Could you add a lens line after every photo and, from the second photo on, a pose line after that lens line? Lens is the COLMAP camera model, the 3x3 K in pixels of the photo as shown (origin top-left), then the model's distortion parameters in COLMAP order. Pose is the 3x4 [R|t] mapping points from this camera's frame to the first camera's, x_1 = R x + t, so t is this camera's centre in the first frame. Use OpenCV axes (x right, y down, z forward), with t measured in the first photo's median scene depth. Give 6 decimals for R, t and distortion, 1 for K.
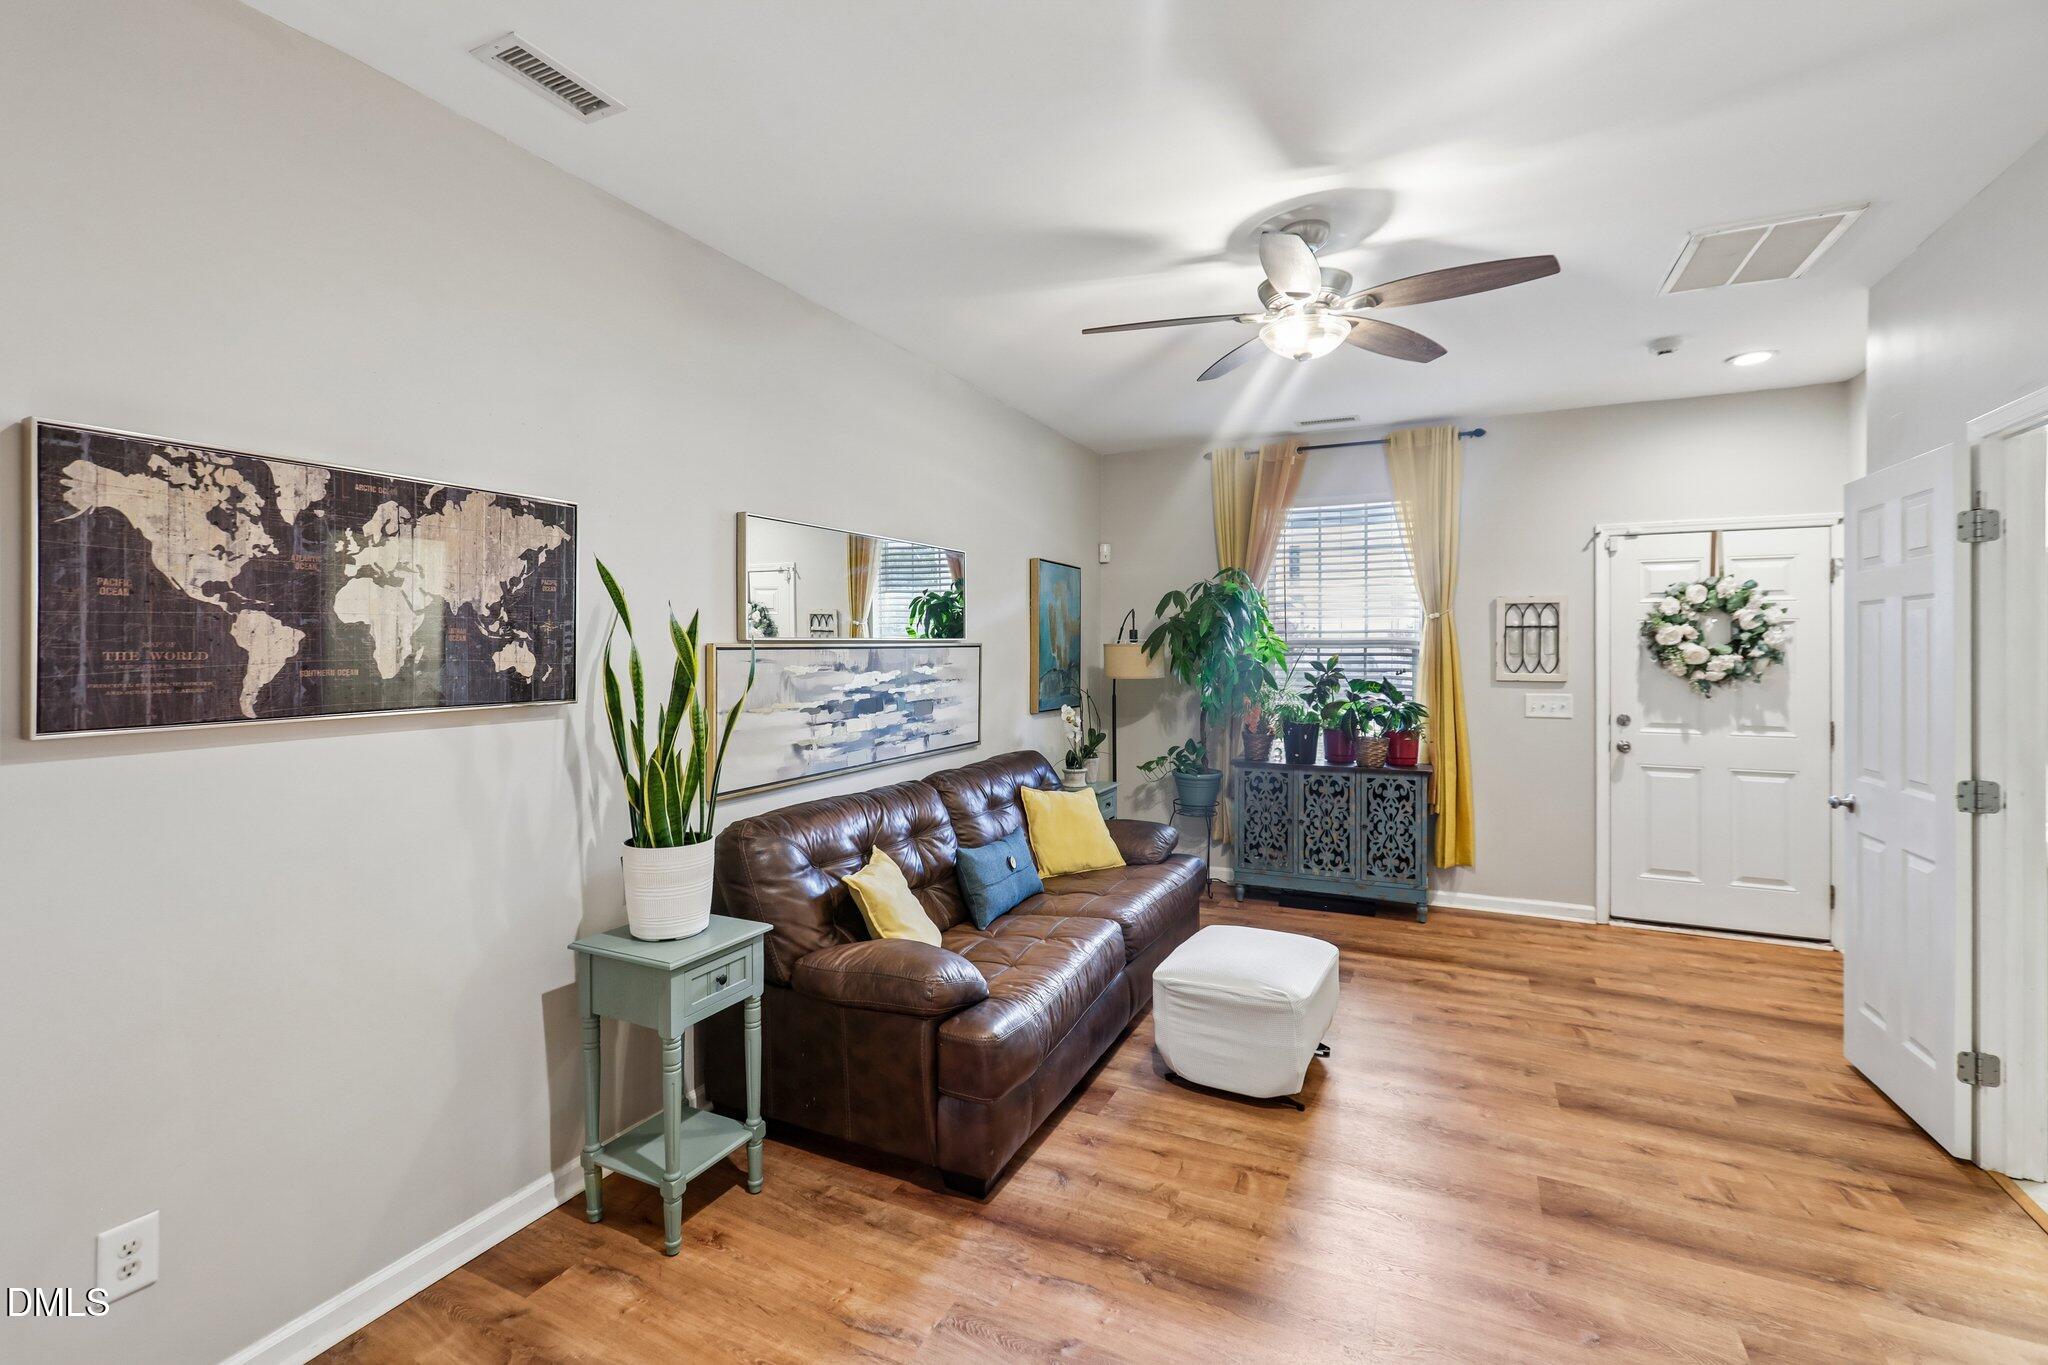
lens RADIAL K [[921.3, 0, 1004.7], [0, 921.3, 647.7], [0, 0, 1]] dist [-0.004940, 0.001707]
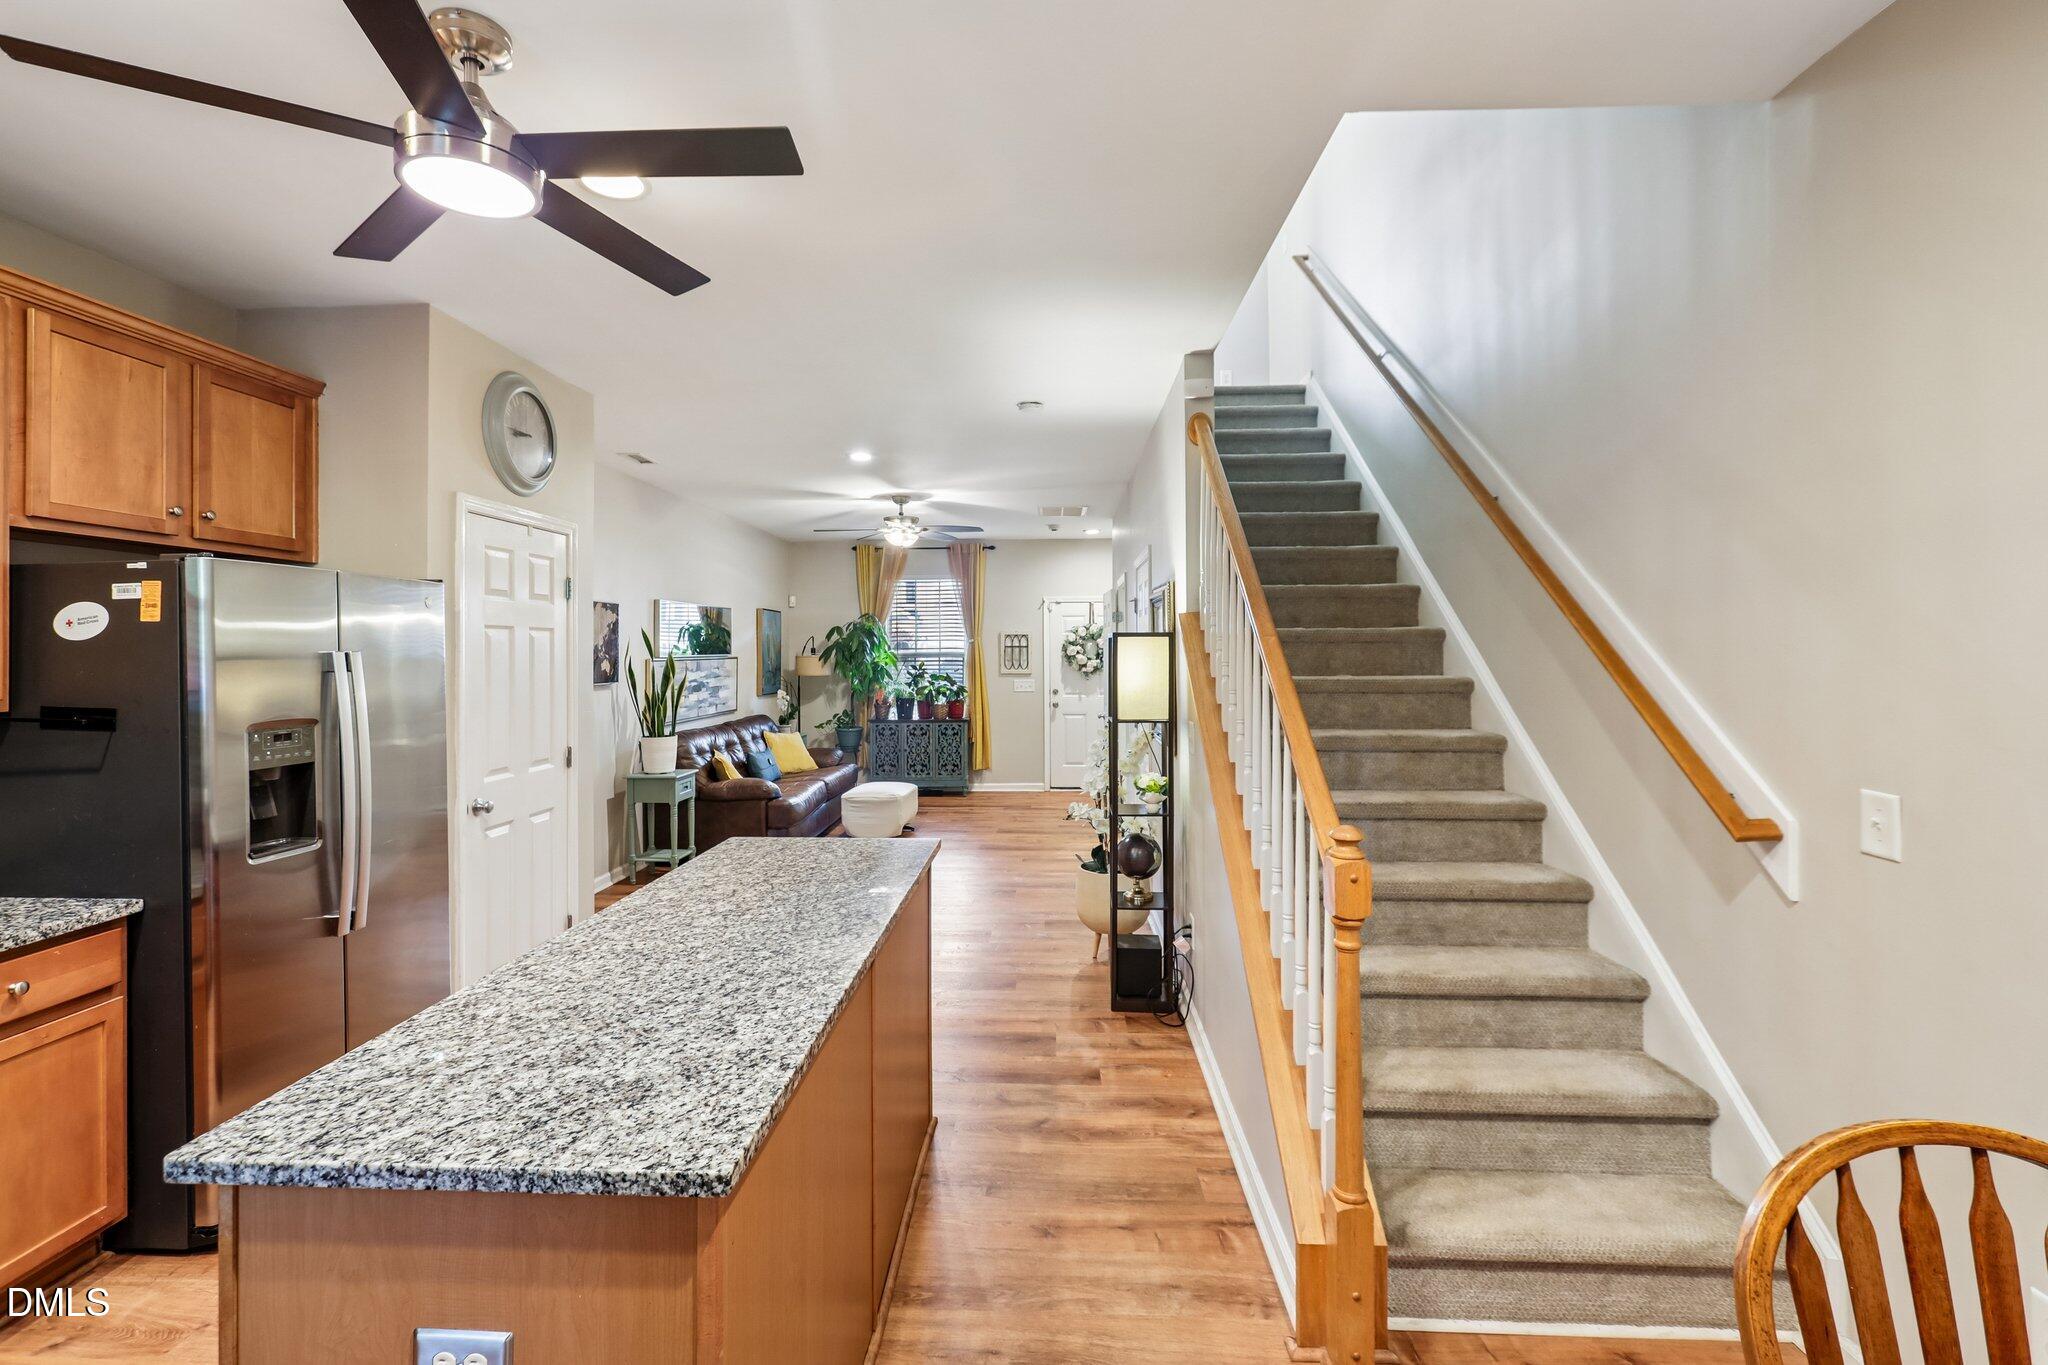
lens RADIAL K [[921.3, 0, 1036.7], [0, 921.3, 647.6], [0, 0, 1]] dist [-0.004940, 0.001707]
pose [[0.904768, -0.001577, 0.425902, -0.304320], [0.004874, 0.999966, -0.006650, -0.008561], [-0.425877, 0.008093, 0.904745, -1.054304]]
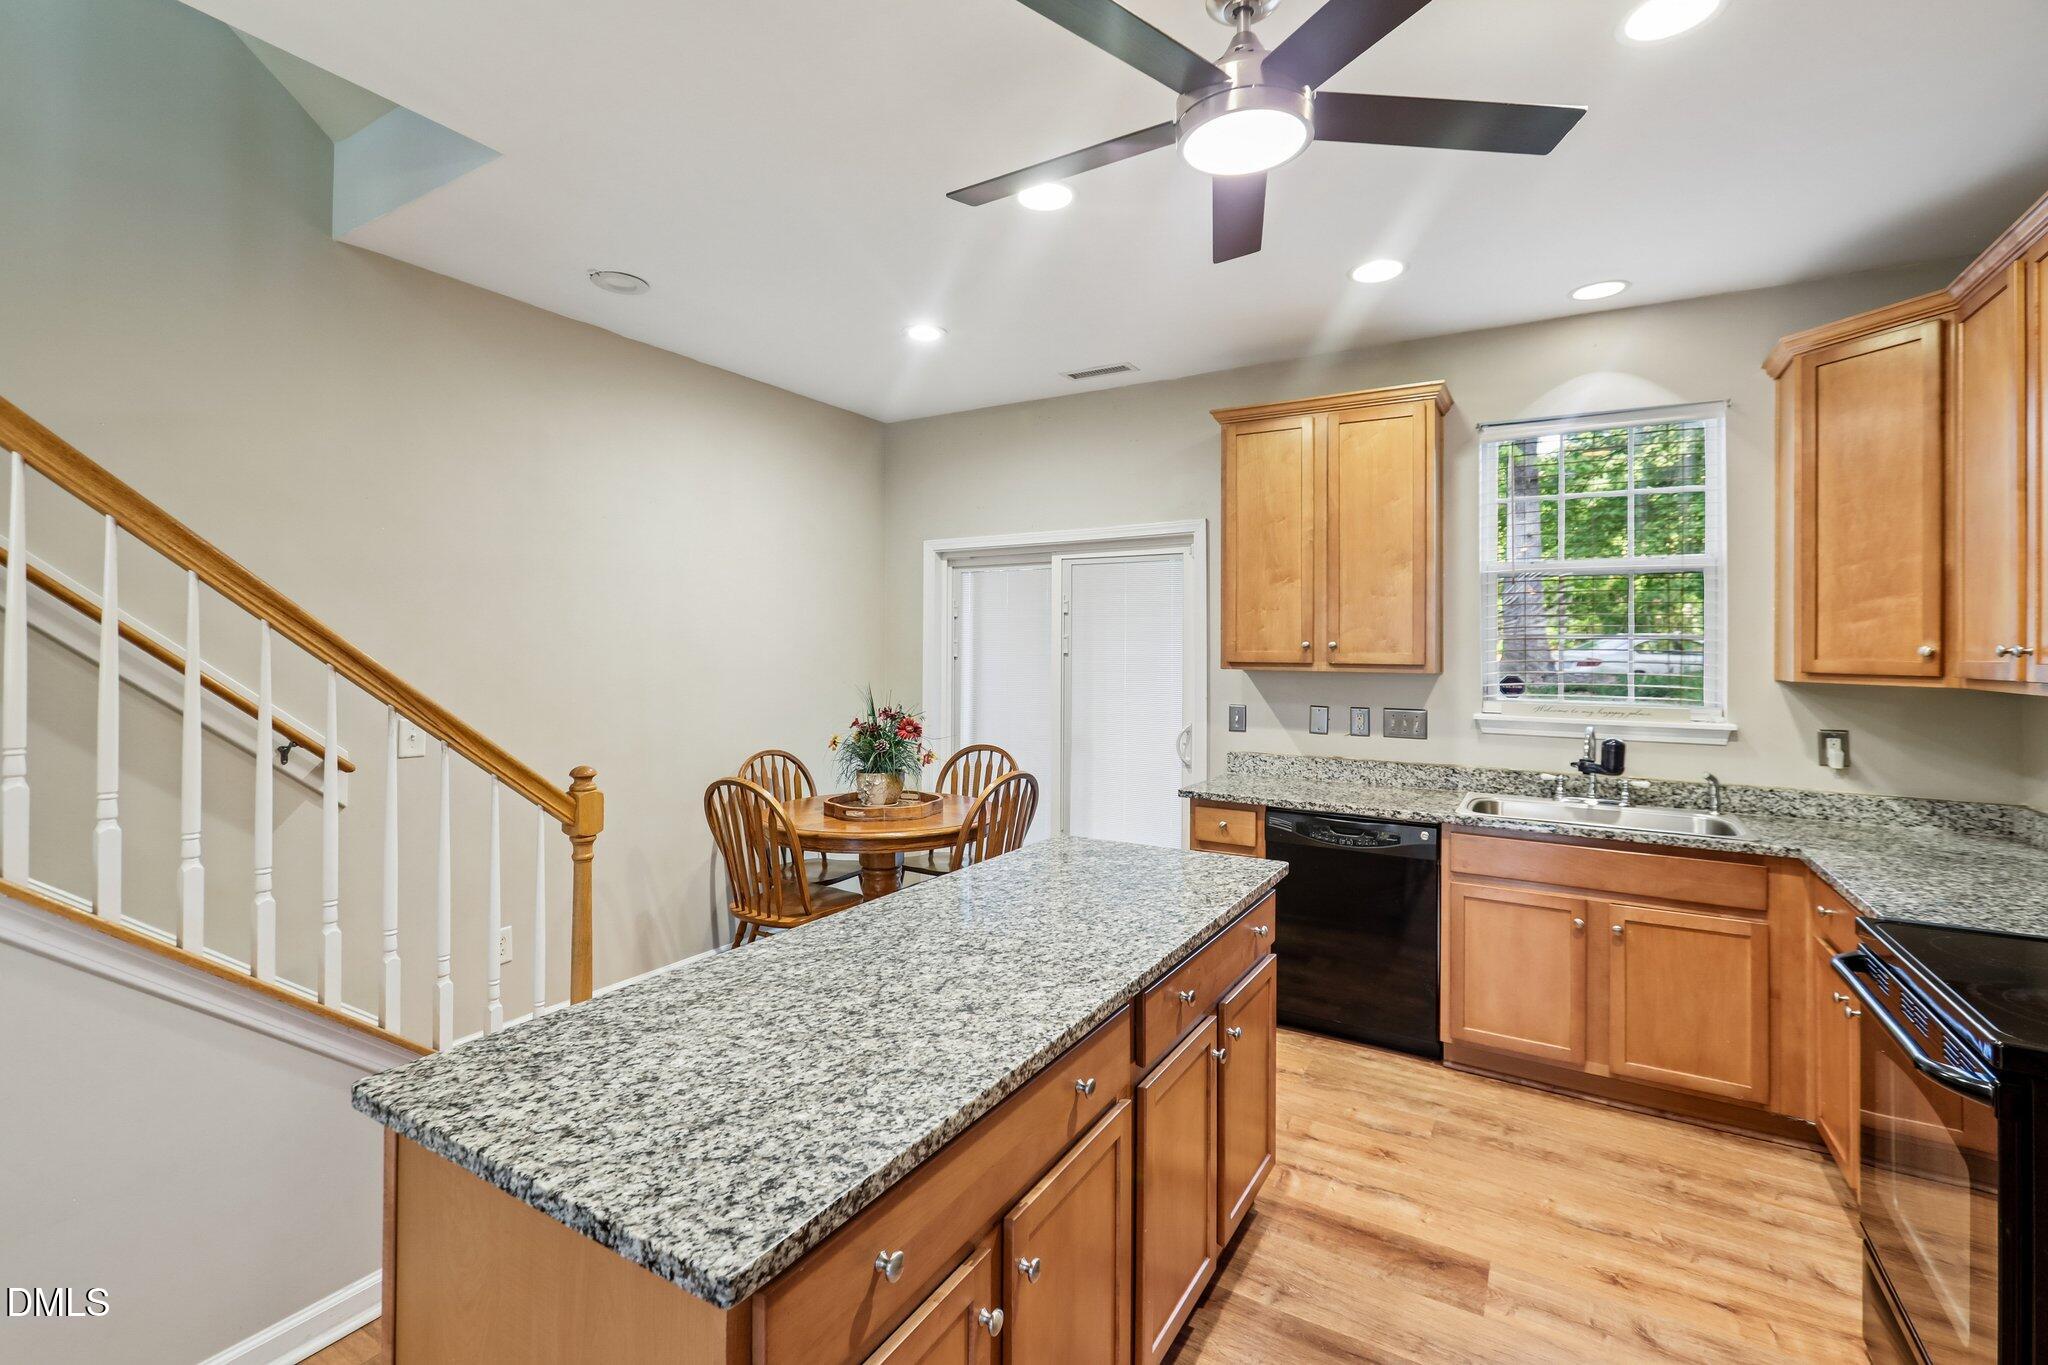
lens RADIAL K [[921.3, 0, 1000.1], [0, 921.3, 642.5], [0, 0, 1]] dist [-0.004940, 0.001707]
pose [[-0.996408, -0.005919, 0.084477, -0.285344], [-0.006380, 0.999966, -0.005189, 0.001087], [-0.084443, -0.005709, -0.996412, -0.080045]]
